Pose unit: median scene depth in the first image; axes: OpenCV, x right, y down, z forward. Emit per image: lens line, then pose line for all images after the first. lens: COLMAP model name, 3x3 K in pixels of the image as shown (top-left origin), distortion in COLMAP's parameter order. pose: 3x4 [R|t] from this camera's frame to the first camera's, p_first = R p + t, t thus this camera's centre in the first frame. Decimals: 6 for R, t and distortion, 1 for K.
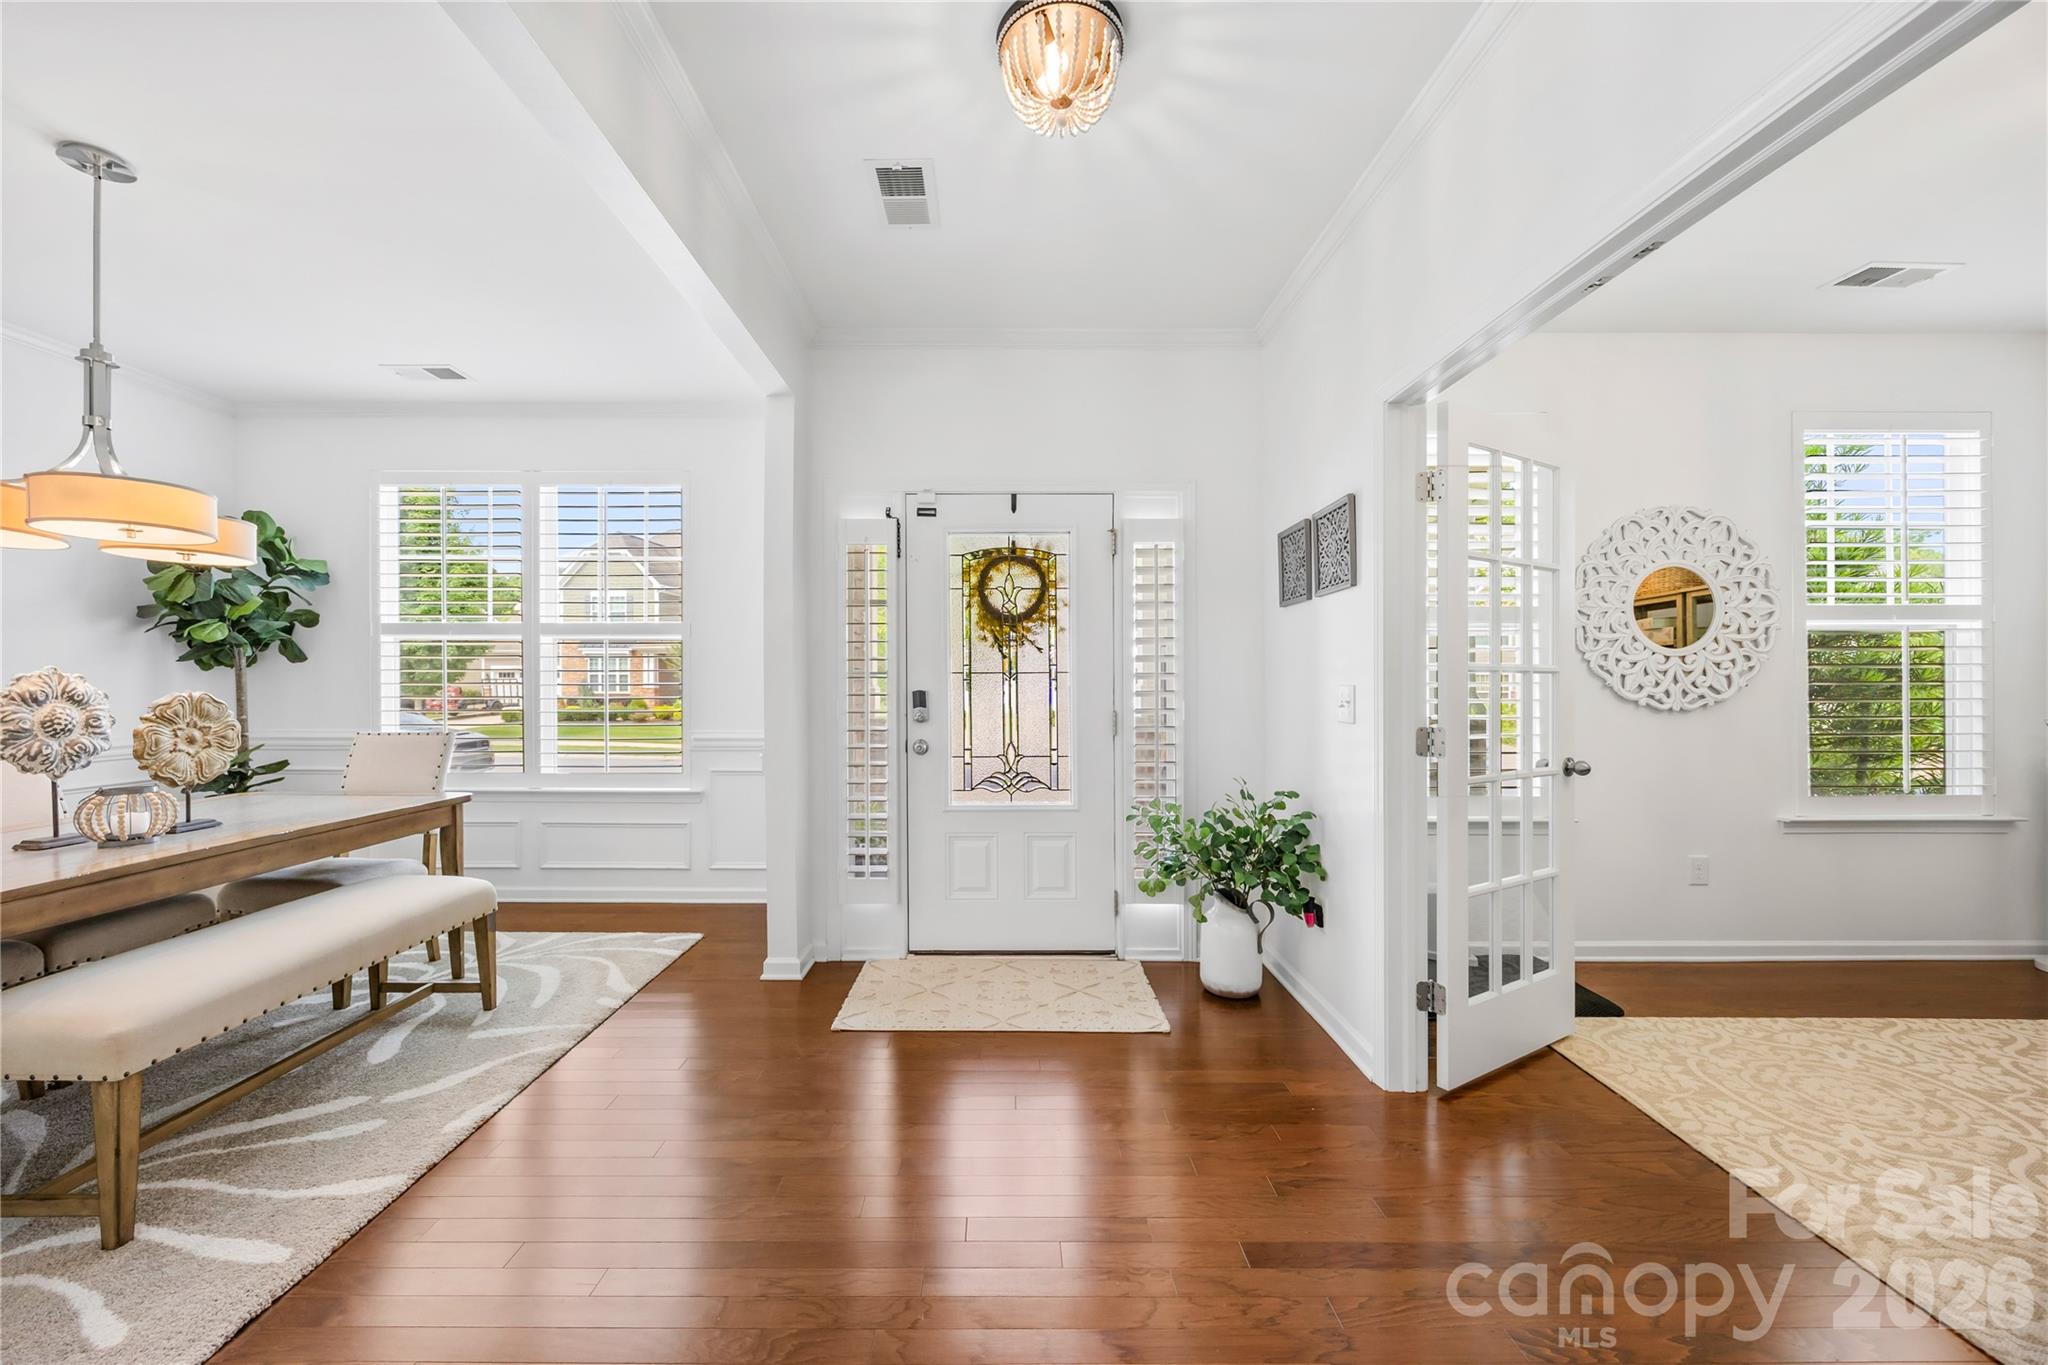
lens RADIAL K [[784.2, 0, 1023.8], [0, 784.2, 678.9], [0, 0, 1]] dist [-0.005067, 0.000550]
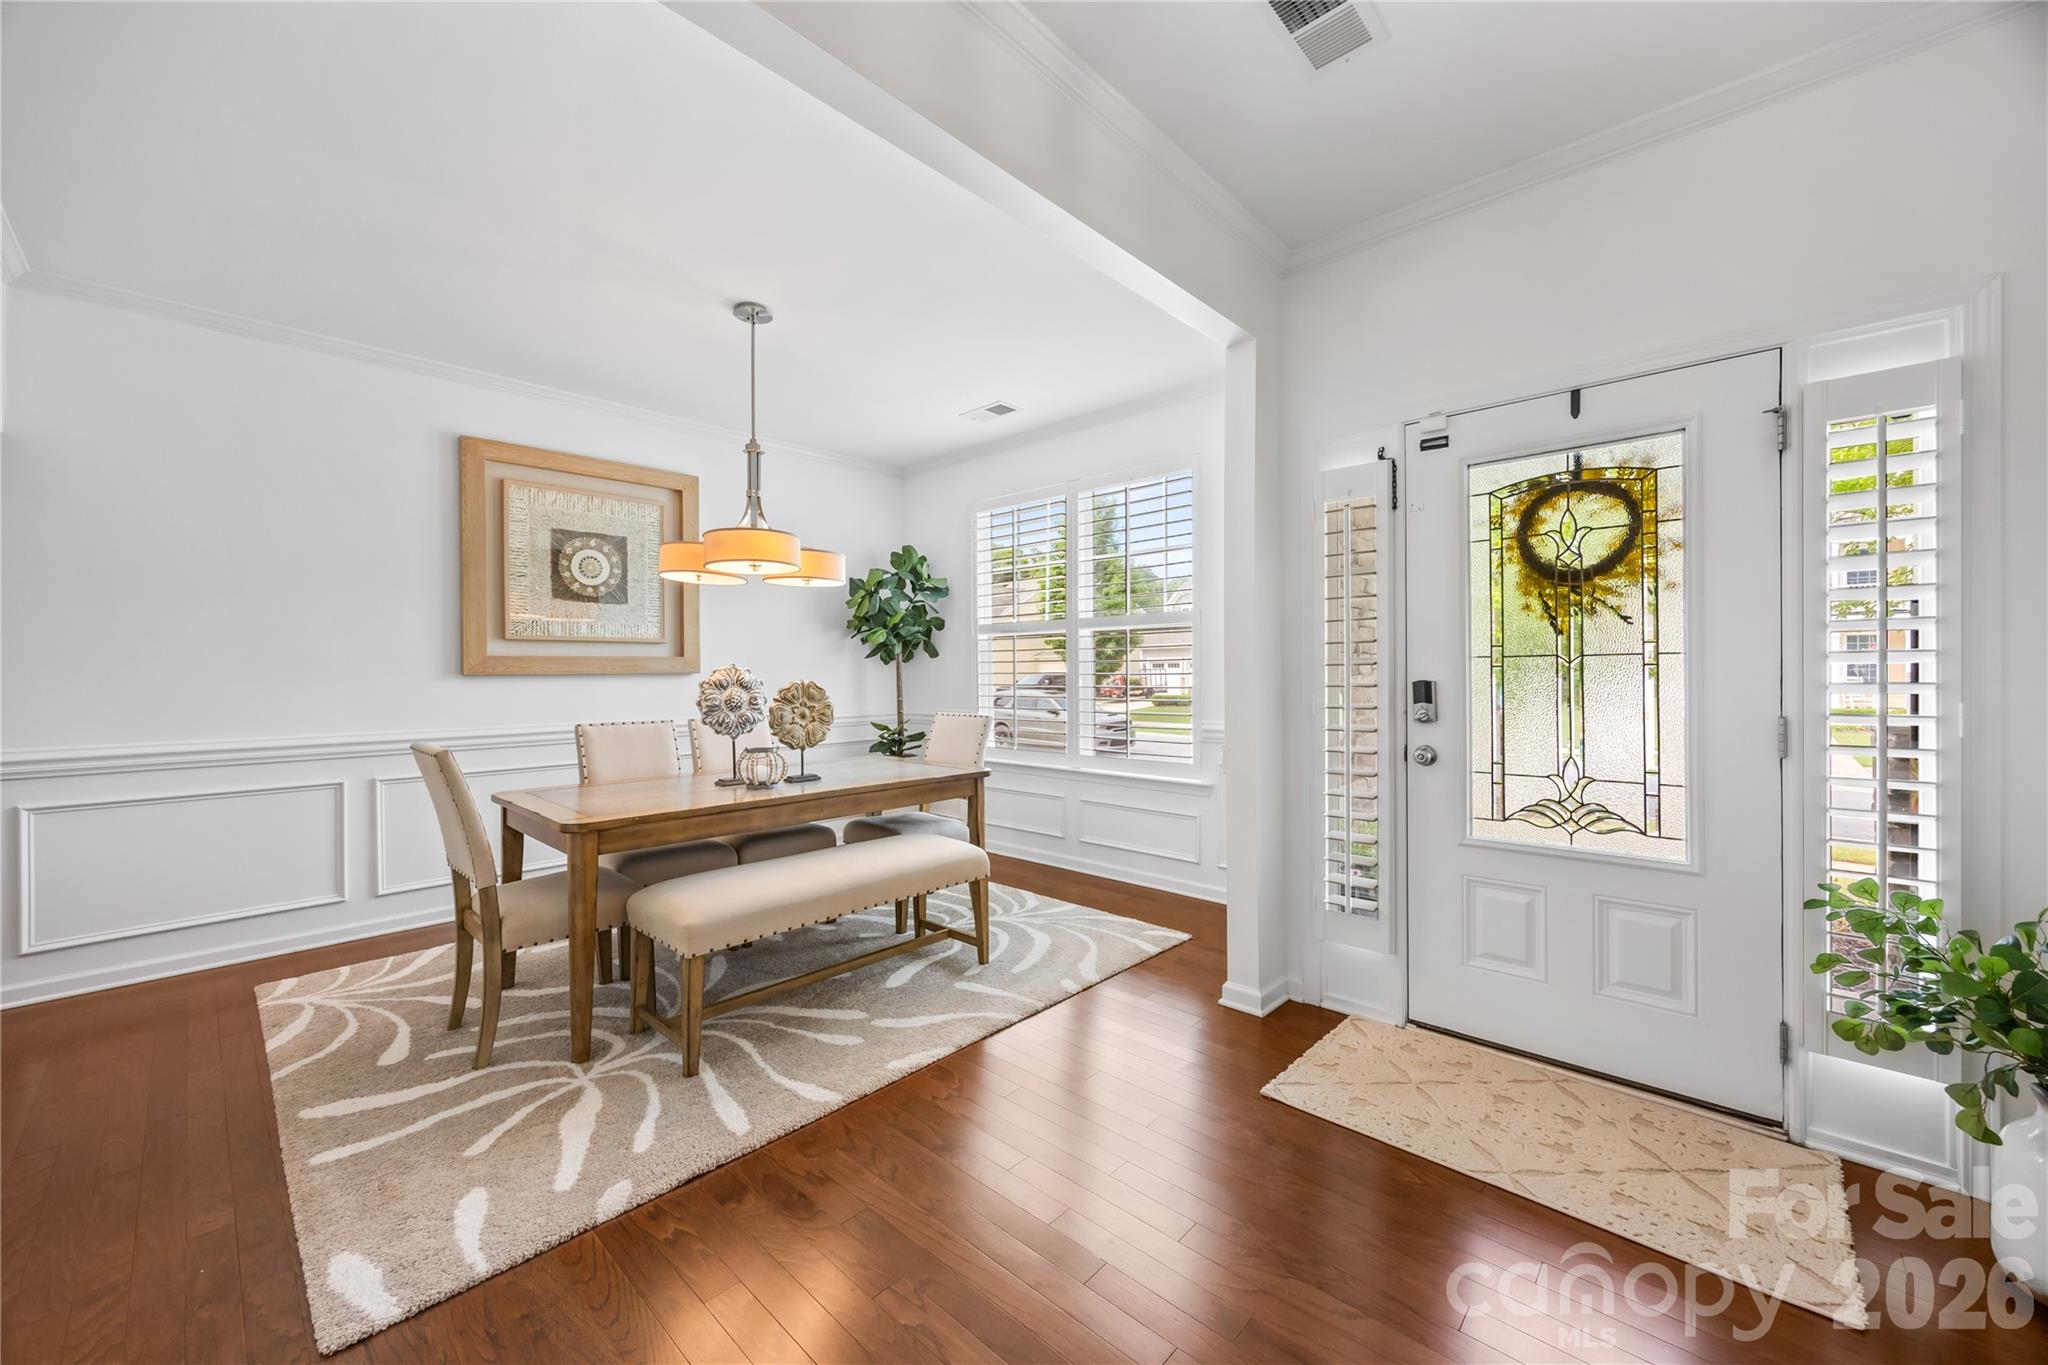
lens RADIAL K [[784.2, 0, 1030.7], [0, 784.2, 675.7], [0, 0, 1]] dist [-0.005067, 0.000550]
pose [[0.721856, -0.000934, -0.692043, 0.117942], [0.008097, 0.999942, 0.007095, 0.001439], [0.691996, -0.010725, 0.721822, 0.193047]]
